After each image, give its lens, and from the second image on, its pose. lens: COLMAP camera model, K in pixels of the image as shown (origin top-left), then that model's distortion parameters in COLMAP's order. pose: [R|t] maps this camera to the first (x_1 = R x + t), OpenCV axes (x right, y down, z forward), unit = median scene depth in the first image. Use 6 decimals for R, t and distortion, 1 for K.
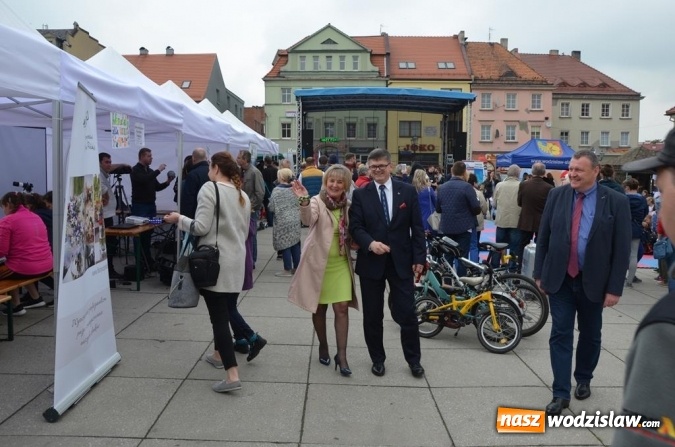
lens RADIAL K [[550.9, 0, 351.4], [0, 550.9, 223.0], [0, 0, 1]] dist [-0.131085, 0.136931]
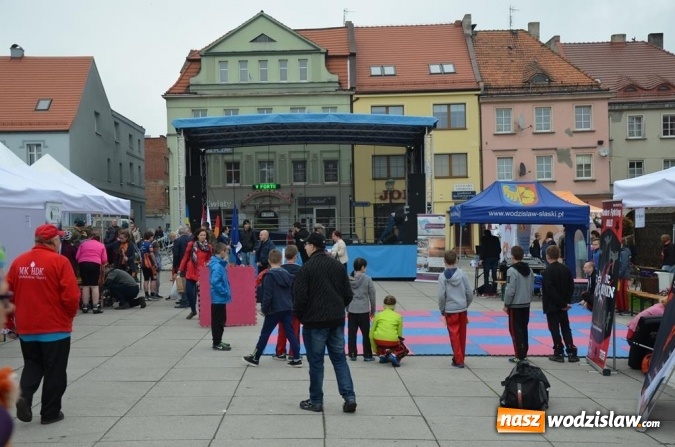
lens RADIAL K [[873.0, 0, 337.7], [0, 873.0, 227.2], [0, 0, 1]] dist [0.054367, 0.547234]
pose [[0.999667, -0.025807, -0.000695, 0.044494], [0.025613, 0.994792, -0.098659, 0.003216], [0.003237, 0.098608, 0.995121, -0.040351]]
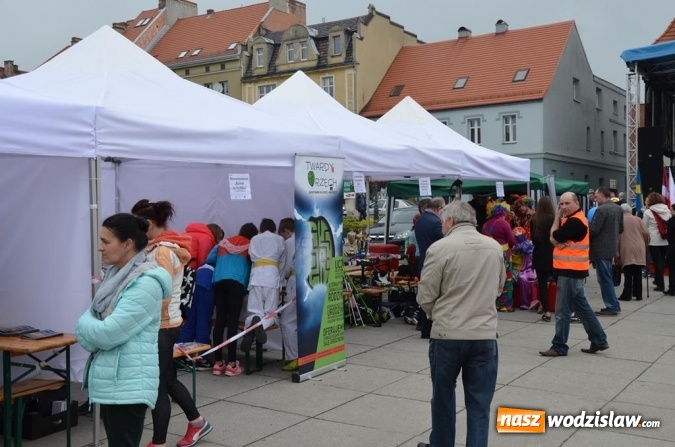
lens RADIAL K [[807.3, 0, 358.1], [0, 807.3, 224.9], [0, 0, 1]] dist [0.020248, 0.669124]
pose [[0.847812, -0.013095, -0.530135, 0.039396], [-0.026451, 0.997406, -0.066938, -0.010856], [0.529636, 0.070774, 0.845267, 0.104688]]
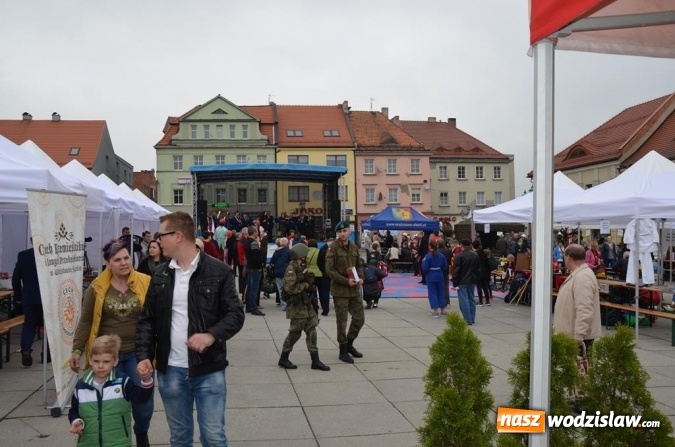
lens RADIAL K [[579.3, 0, 337.5], [0, 579.3, 223.5], [0, 0, 1]] dist [-0.109153, 0.162811]
pose [[0.987066, -0.020686, 0.158973, 0.002849], [0.038065, 0.993523, -0.107066, 0.007122], [-0.155729, 0.111733, 0.981460, -0.094127]]
